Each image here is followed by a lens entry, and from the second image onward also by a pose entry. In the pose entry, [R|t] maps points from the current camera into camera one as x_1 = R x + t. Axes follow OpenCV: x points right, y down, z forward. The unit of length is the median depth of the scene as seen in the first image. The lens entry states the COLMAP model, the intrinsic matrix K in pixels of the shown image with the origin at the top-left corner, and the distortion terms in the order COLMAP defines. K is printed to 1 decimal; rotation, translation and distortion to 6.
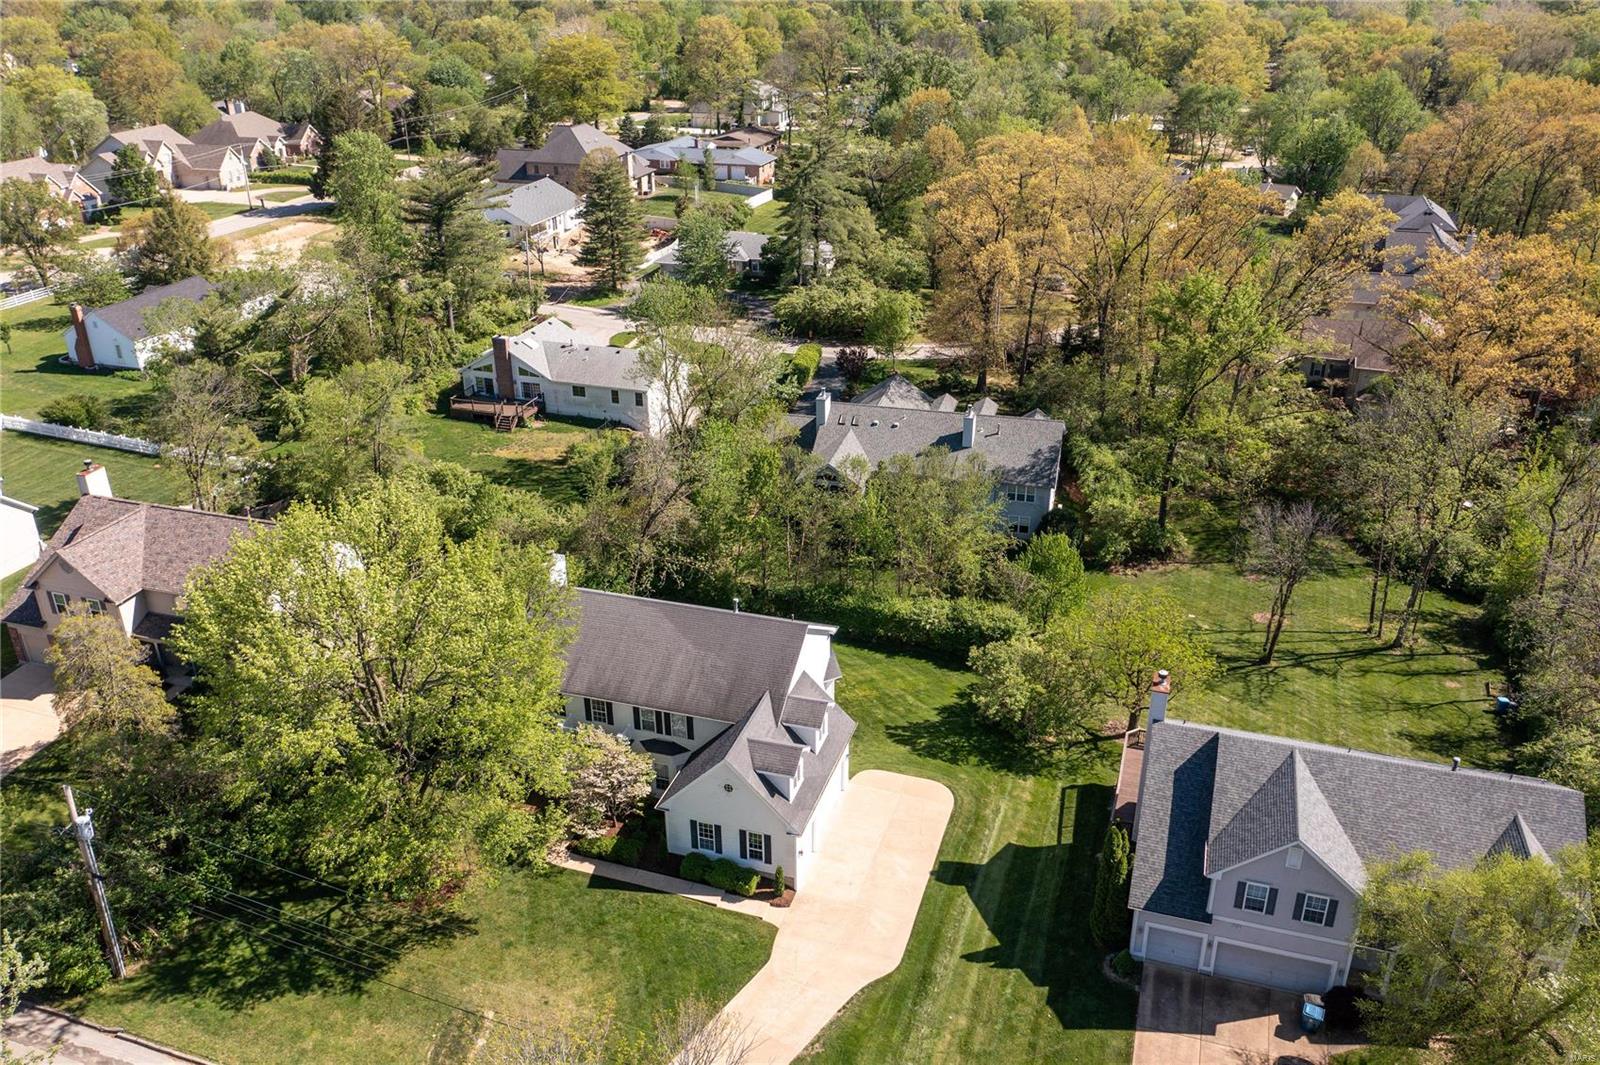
lens RADIAL K [[1260.3, 0, 800.0], [0, 1260.3, 532.5], [0, 0, 1]] dist [-0.000905, 0.006985]
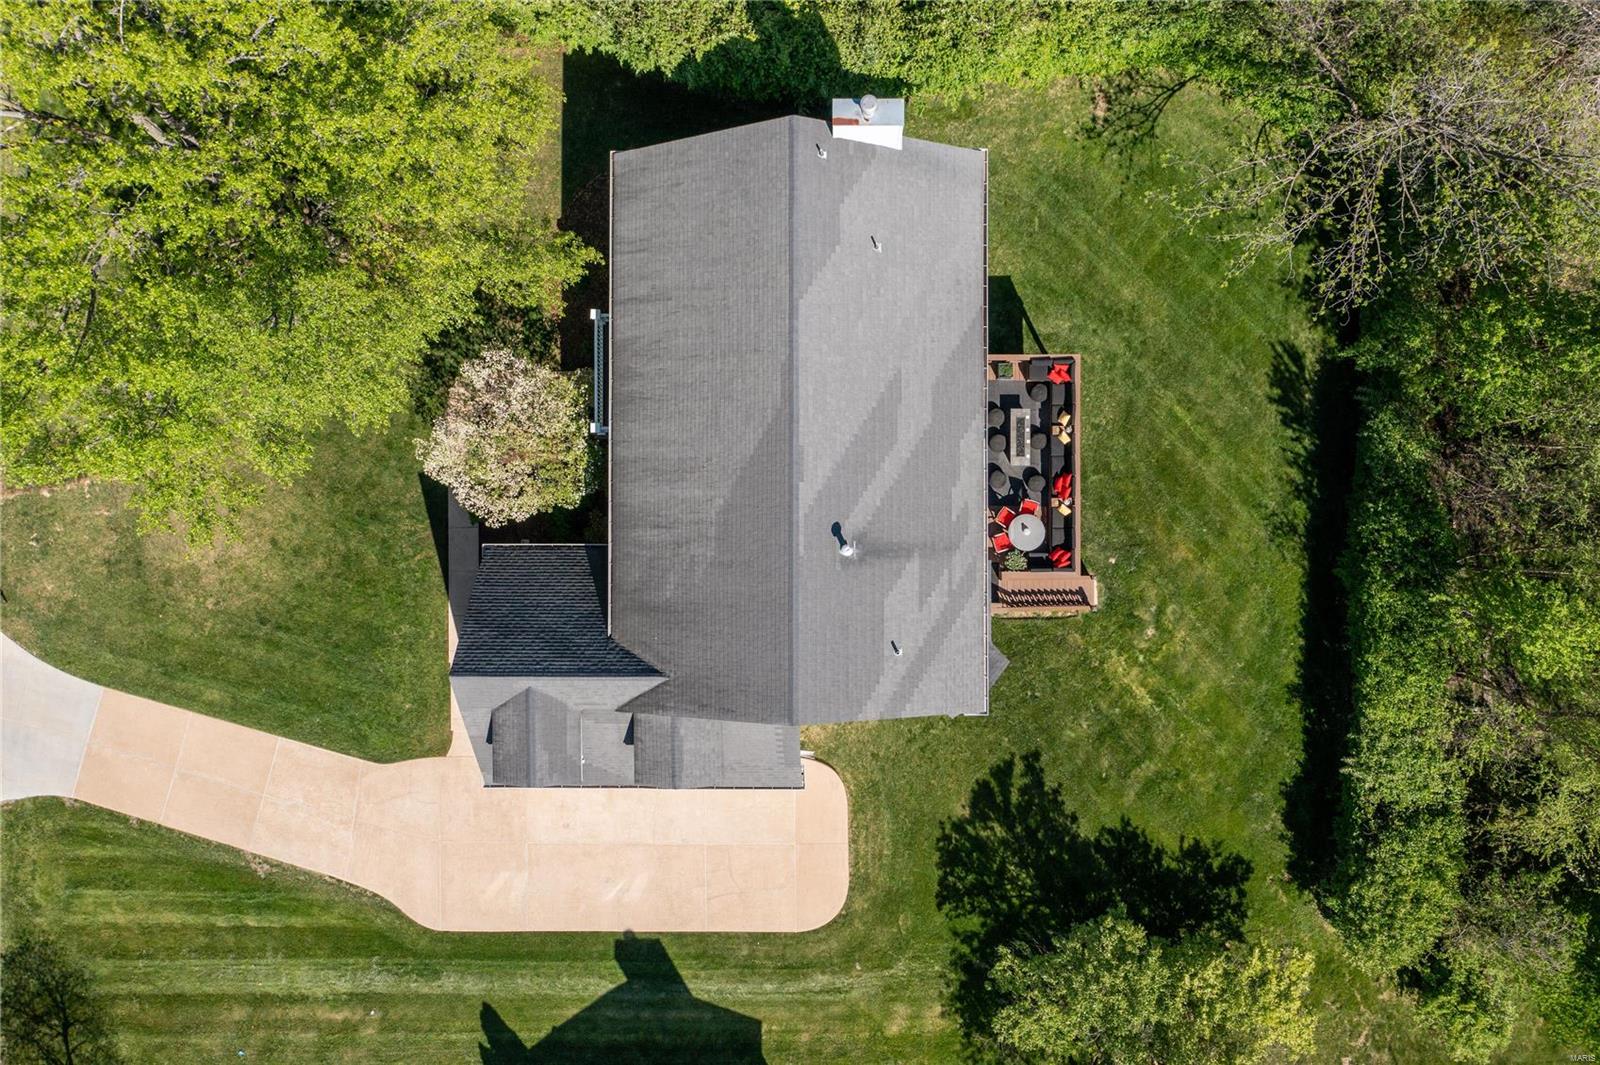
lens RADIAL K [[1272.1, 0, 800.0], [0, 1272.1, 532.5], [0, 0, 1]] dist [-0.001373, 0.009685]
pose [[0.304175, 0.952460, -0.017239, -0.060544], [-0.396671, 0.143092, 0.906740, -0.415071], [0.866100, -0.268970, 0.421339, 0.848002]]
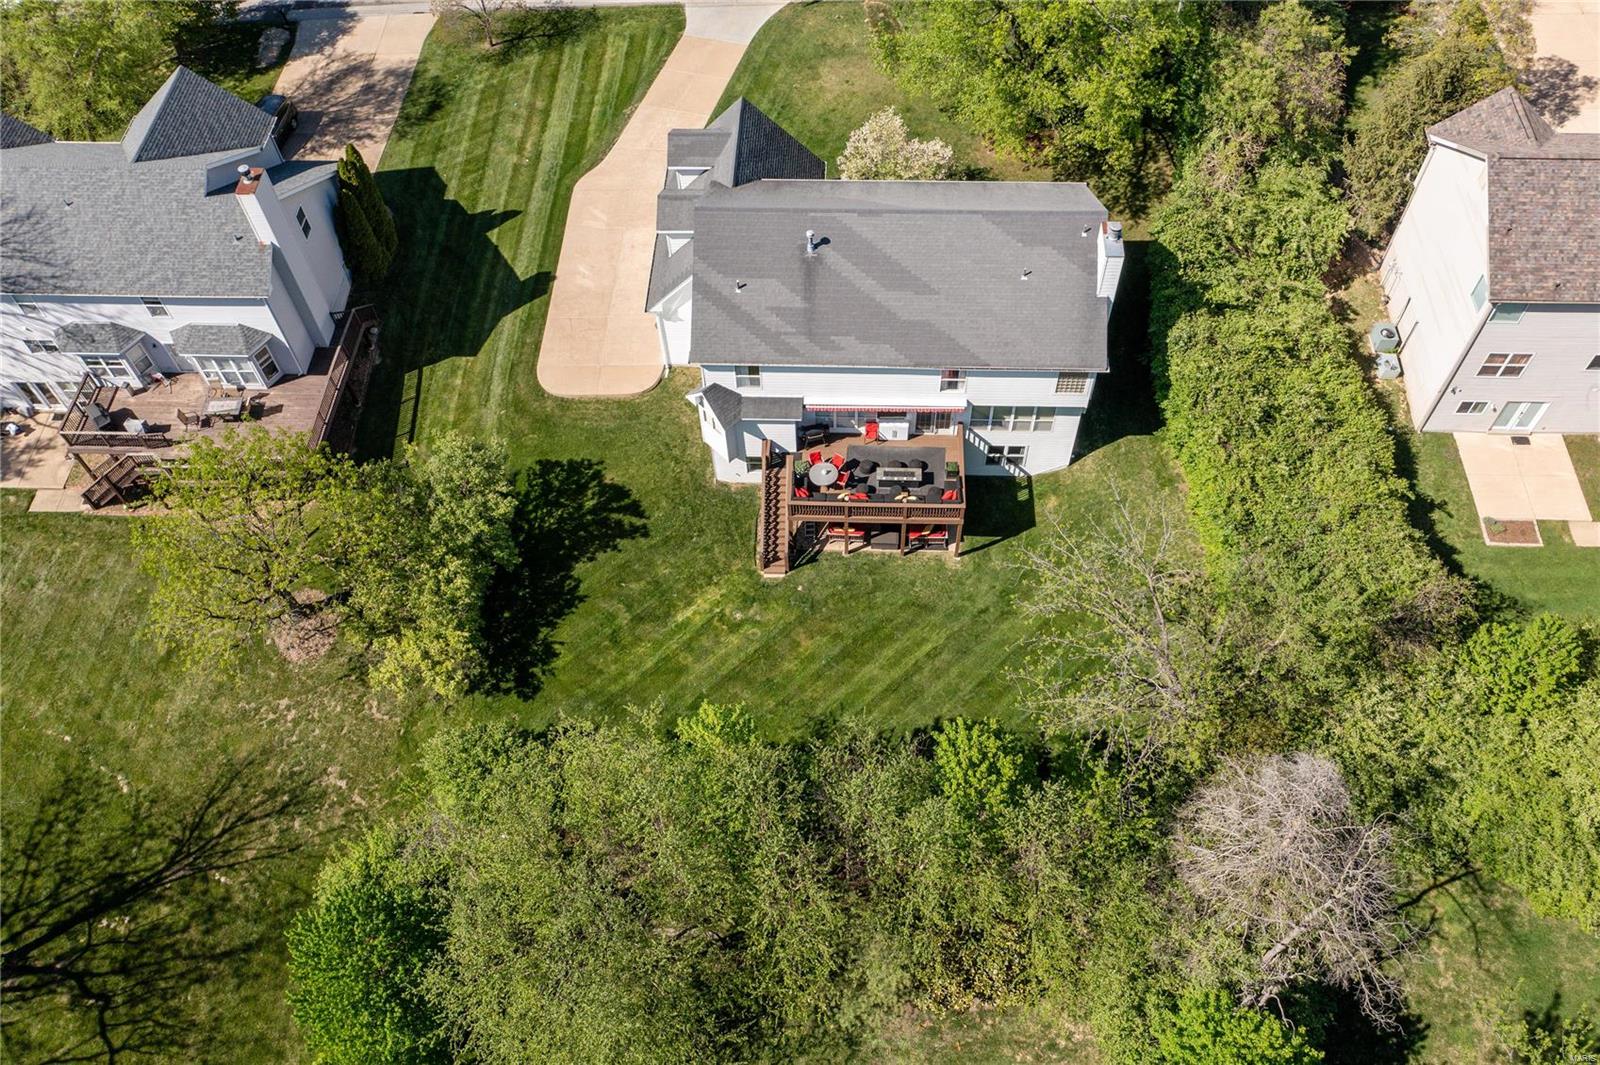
lens RADIAL K [[1260.3, 0, 800.0], [0, 1260.3, 532.5], [0, 0, 1]] dist [-0.000905, 0.006985]
pose [[-0.964169, 0.238132, -0.116922, 0.081915], [-0.082255, 0.150667, 0.985157, -0.668731], [0.252214, 0.959475, -0.125681, 1.354097]]
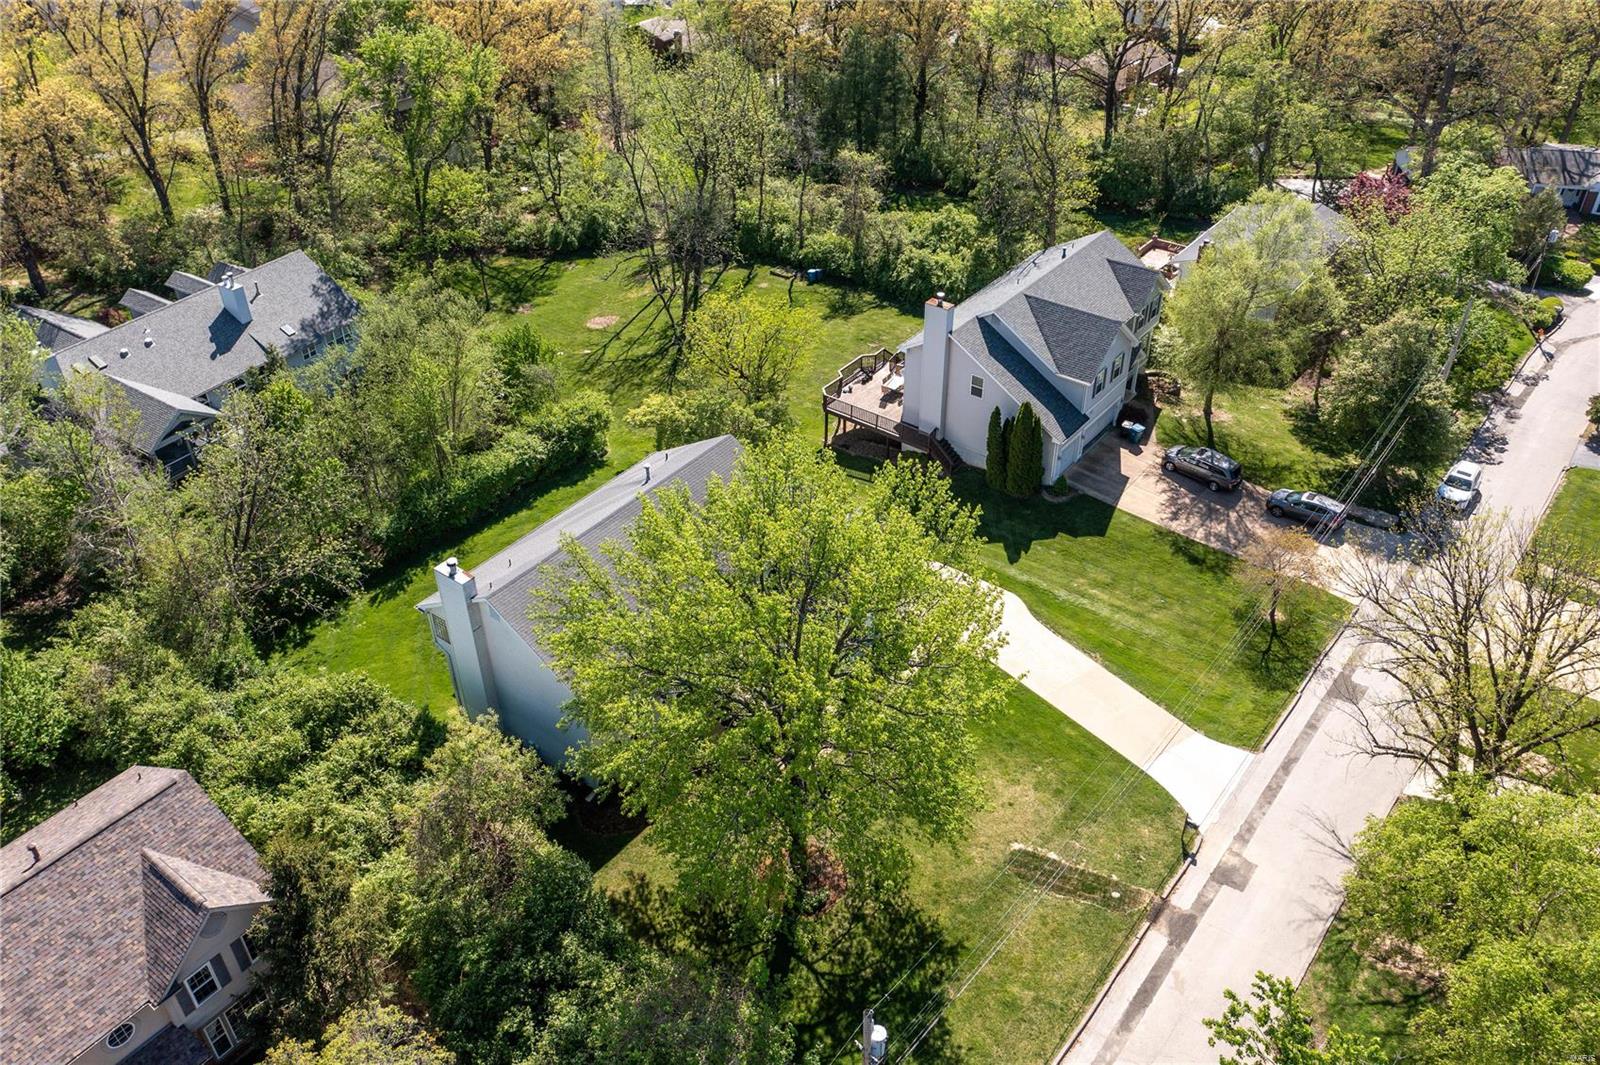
lens RADIAL K [[1272.1, 0, 800.0], [0, 1272.1, 532.5], [0, 0, 1]] dist [-0.001373, 0.009685]
pose [[0.337239, -0.554885, 0.760508, -0.783793], [0.417423, 0.812215, 0.407510, -0.247784], [-0.843817, 0.180025, 0.505533, 0.507032]]
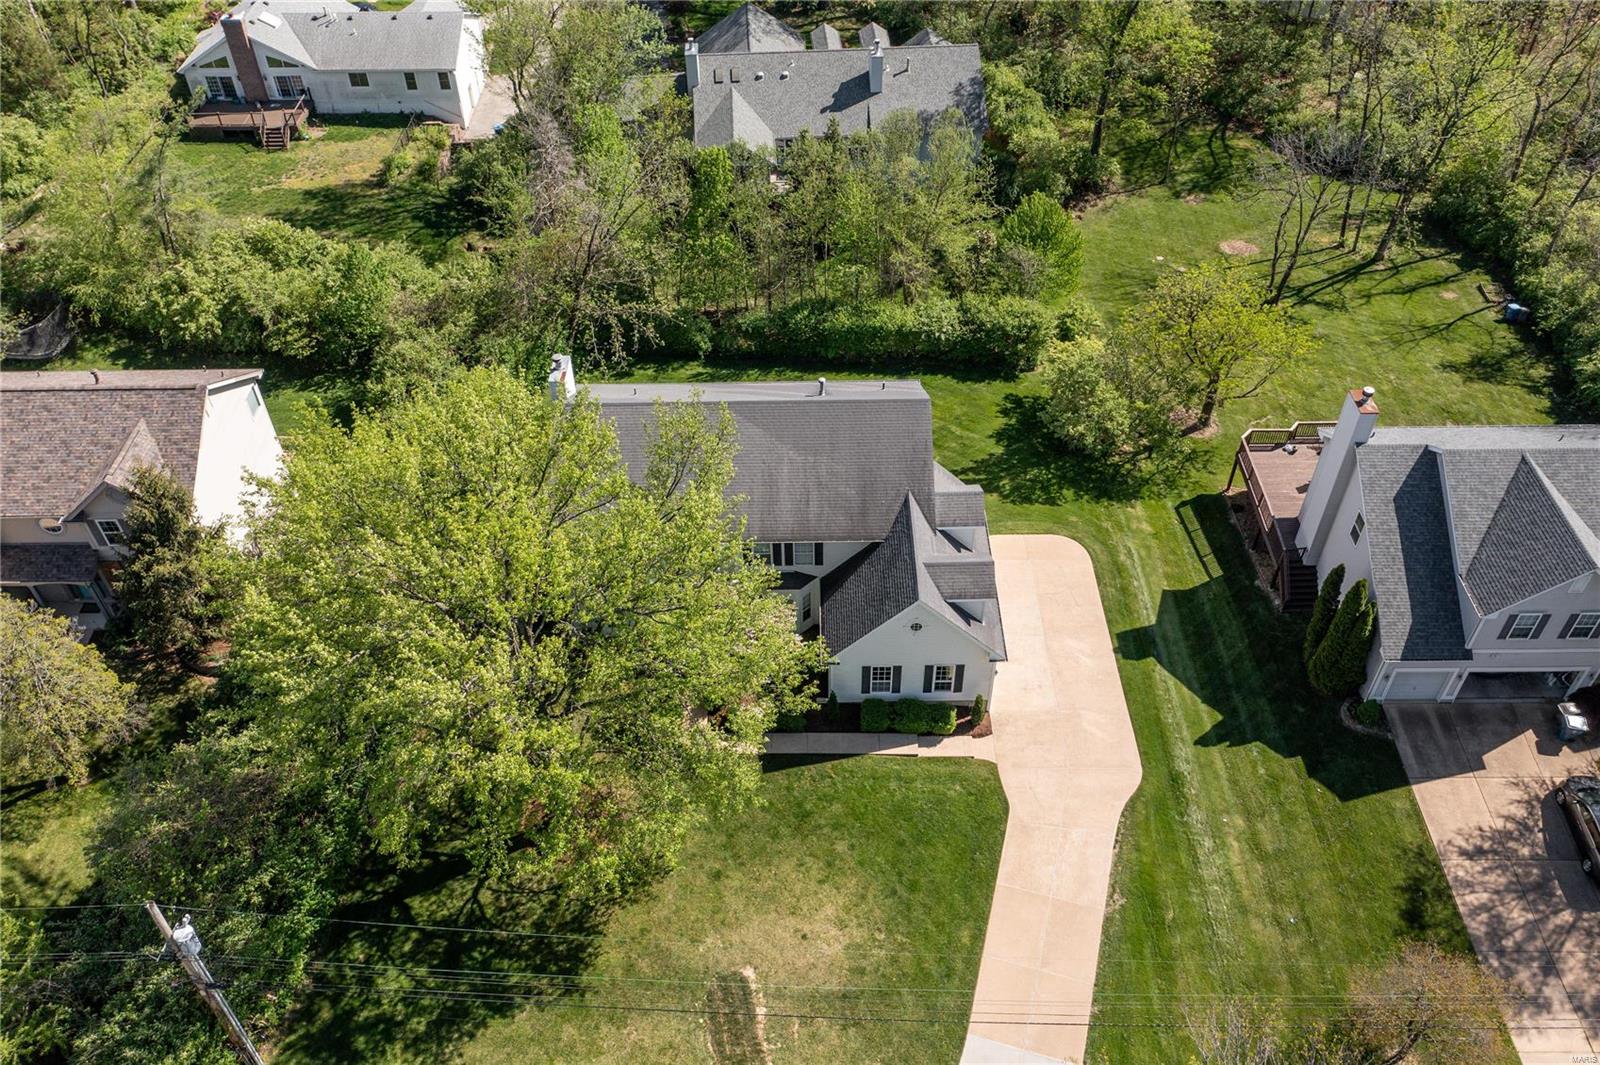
lens RADIAL K [[1272.1, 0, 800.0], [0, 1272.1, 532.5], [0, 0, 1]] dist [-0.001373, 0.009685]
pose [[0.951292, -0.217443, 0.218545, -0.283816], [0.139300, 0.935570, 0.324505, -0.129469], [-0.275026, -0.278256, 0.920290, 0.259009]]
